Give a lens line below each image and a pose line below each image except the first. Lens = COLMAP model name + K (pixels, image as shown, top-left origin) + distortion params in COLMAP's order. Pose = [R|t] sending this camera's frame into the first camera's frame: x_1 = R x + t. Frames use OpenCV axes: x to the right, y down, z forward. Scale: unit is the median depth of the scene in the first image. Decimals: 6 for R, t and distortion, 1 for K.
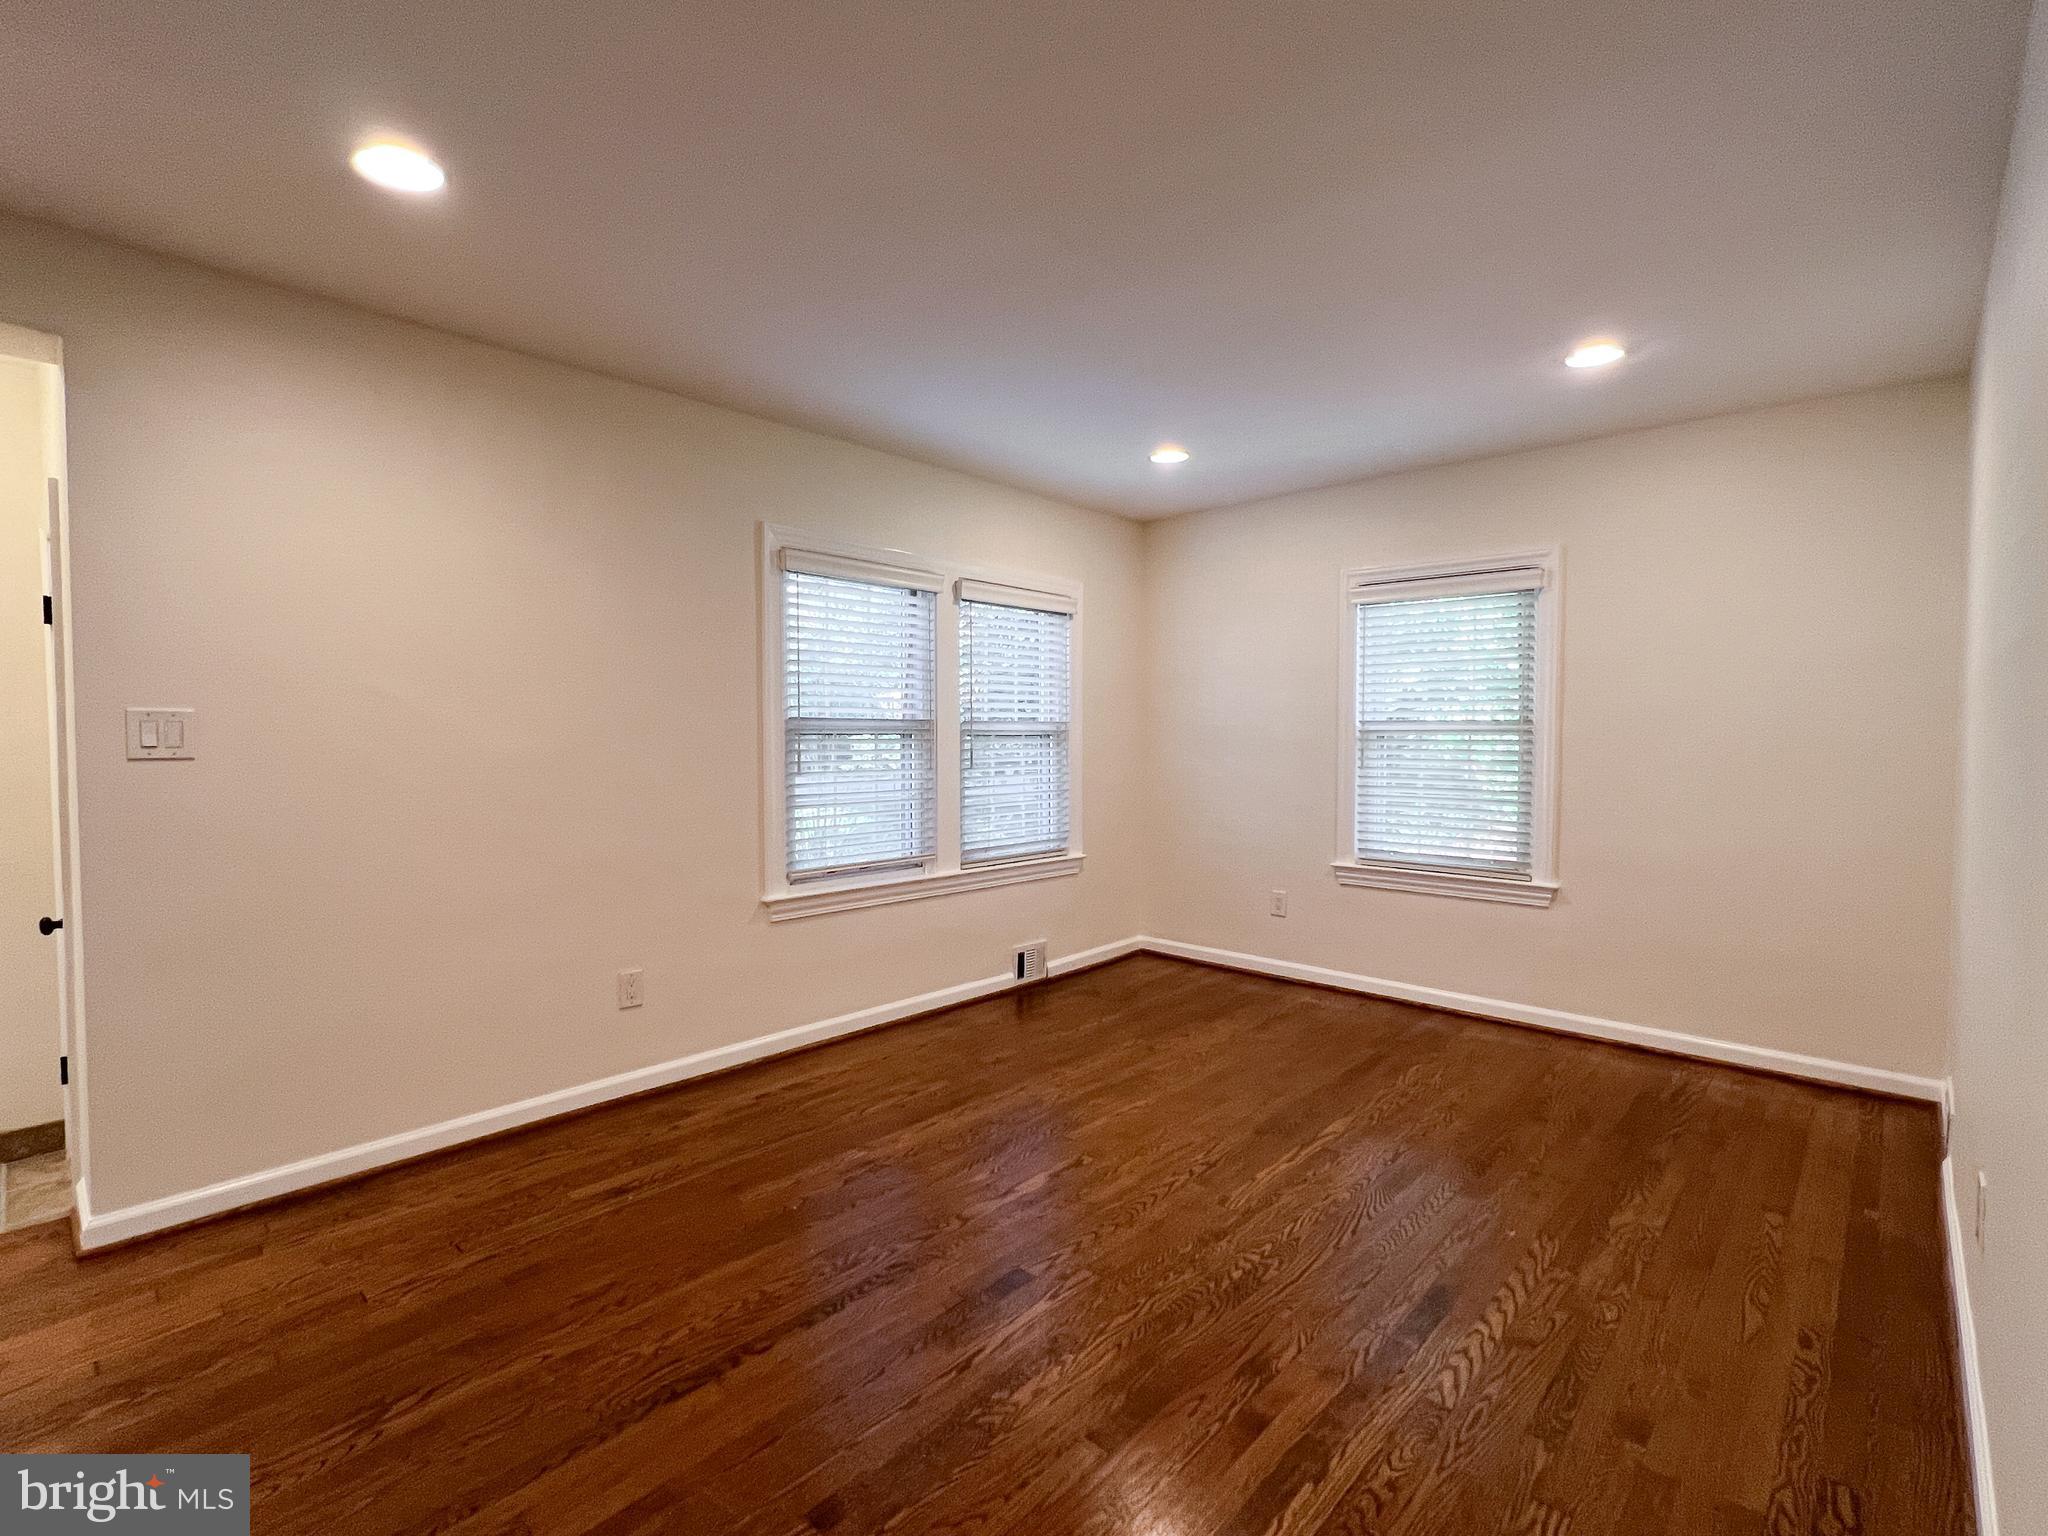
lens RADIAL K [[936.5, 0, 1013.7], [0, 936.5, 773.1], [0, 0, 1]] dist [-0.002615, -0.000341]
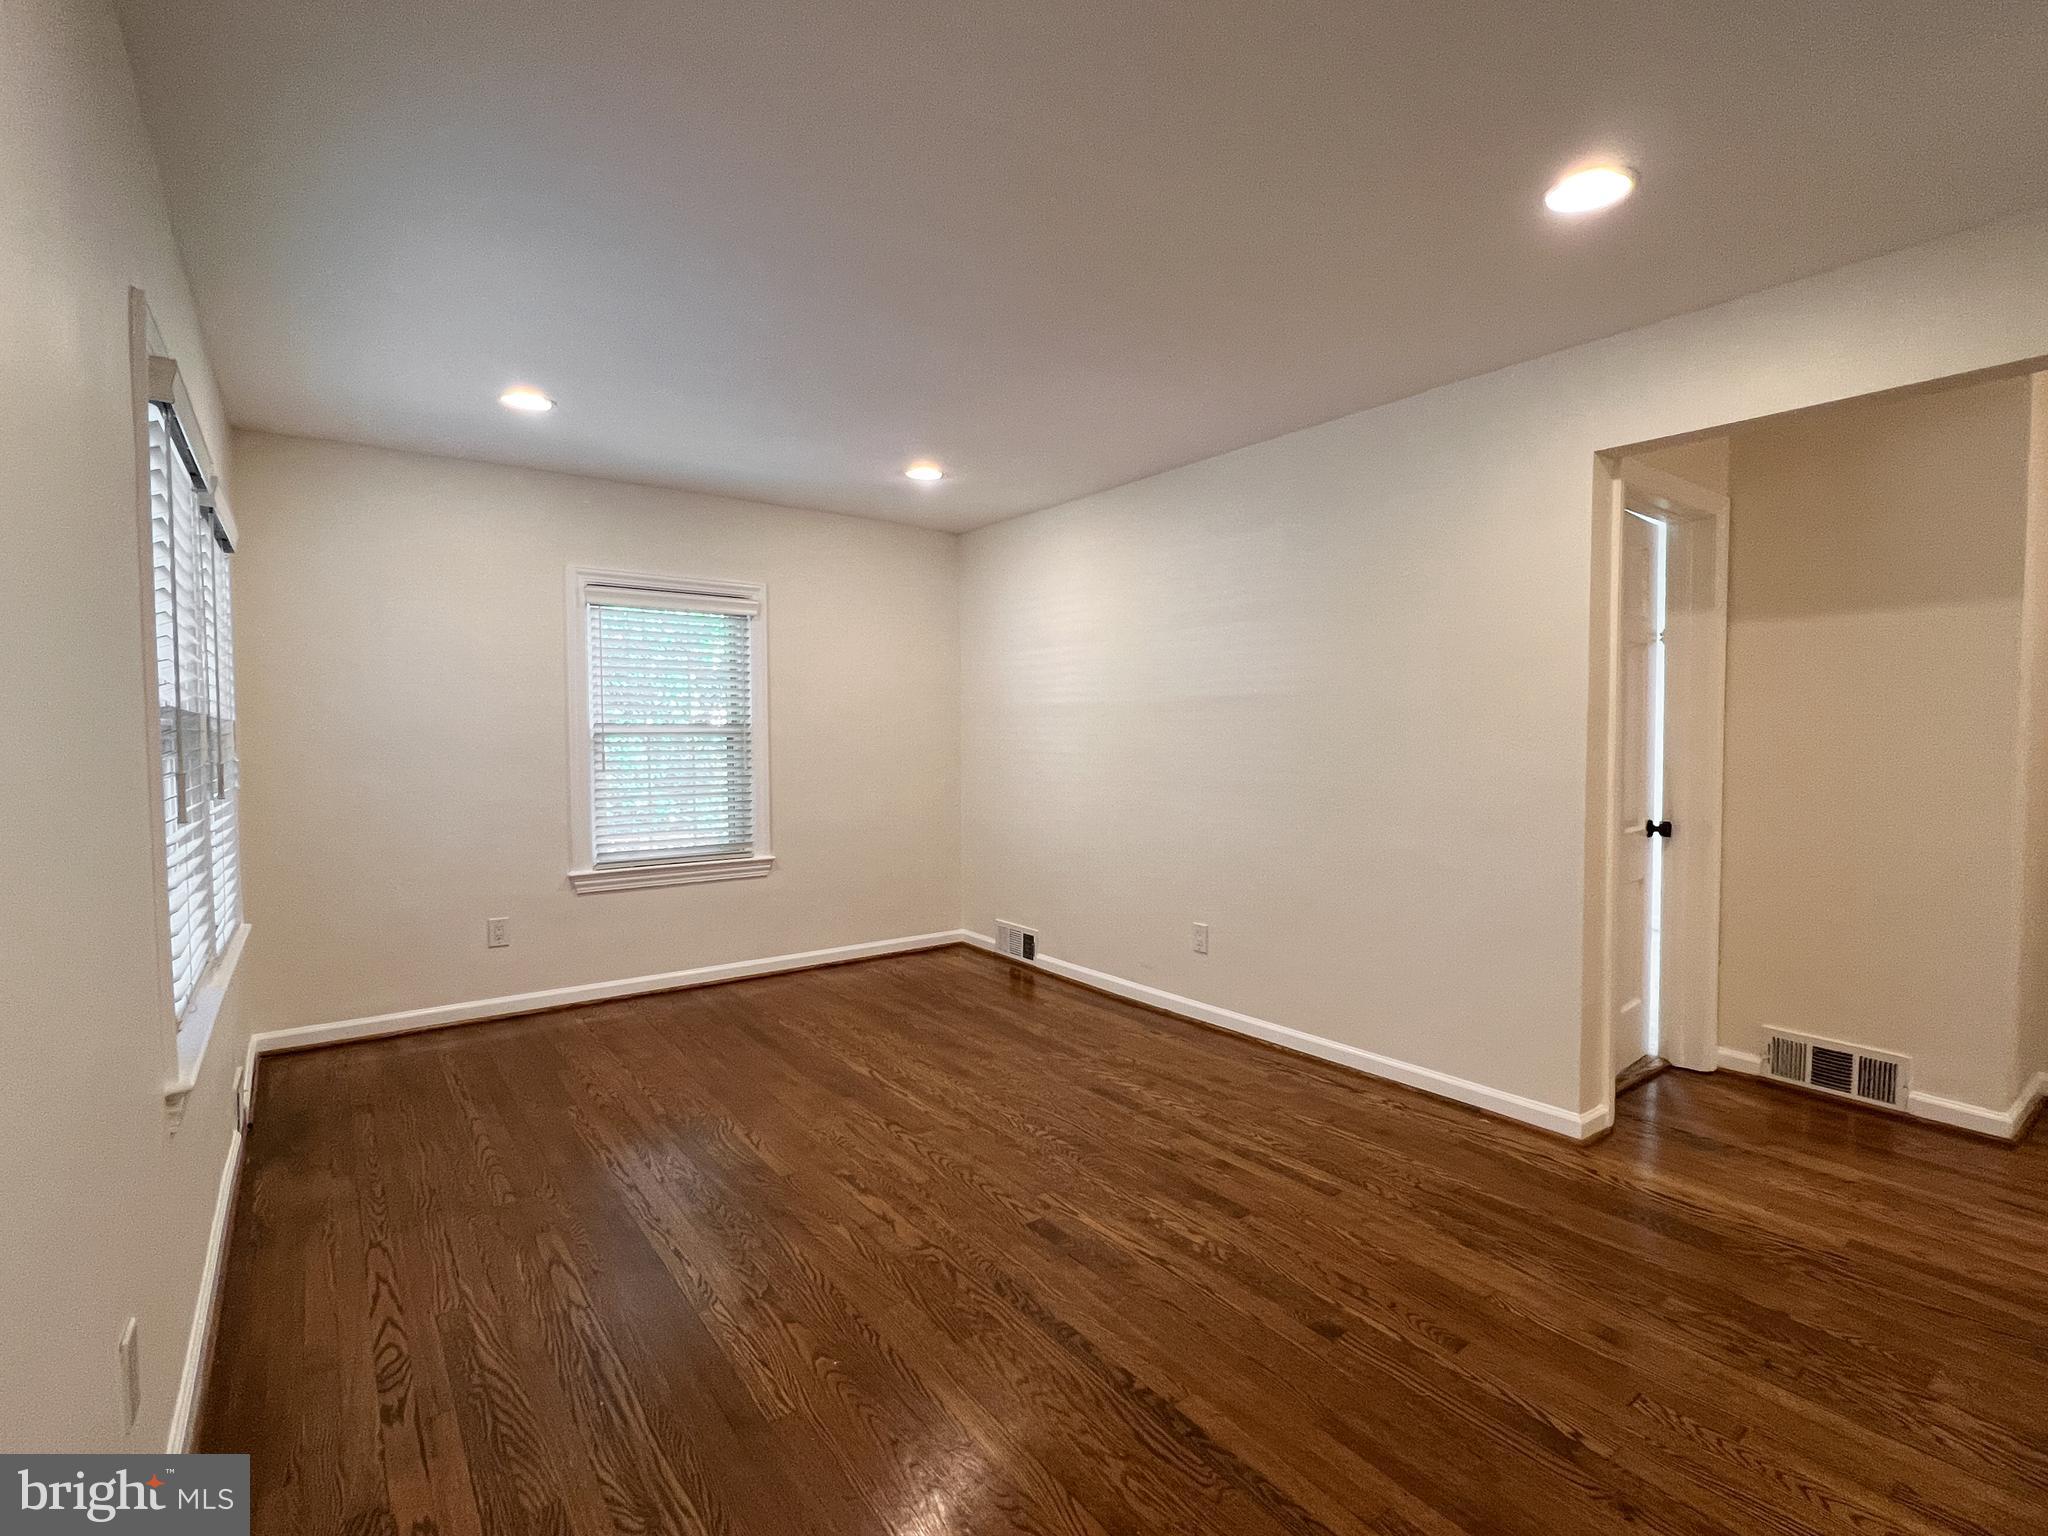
lens RADIAL K [[936.5, 0, 1021.0], [0, 936.5, 771.2], [0, 0, 1]] dist [-0.002615, -0.000341]
pose [[0.192660, -0.042128, 0.980361, -0.648311], [0.048826, 0.998252, 0.033302, -0.021720], [-0.980050, 0.041451, 0.194380, 0.480218]]
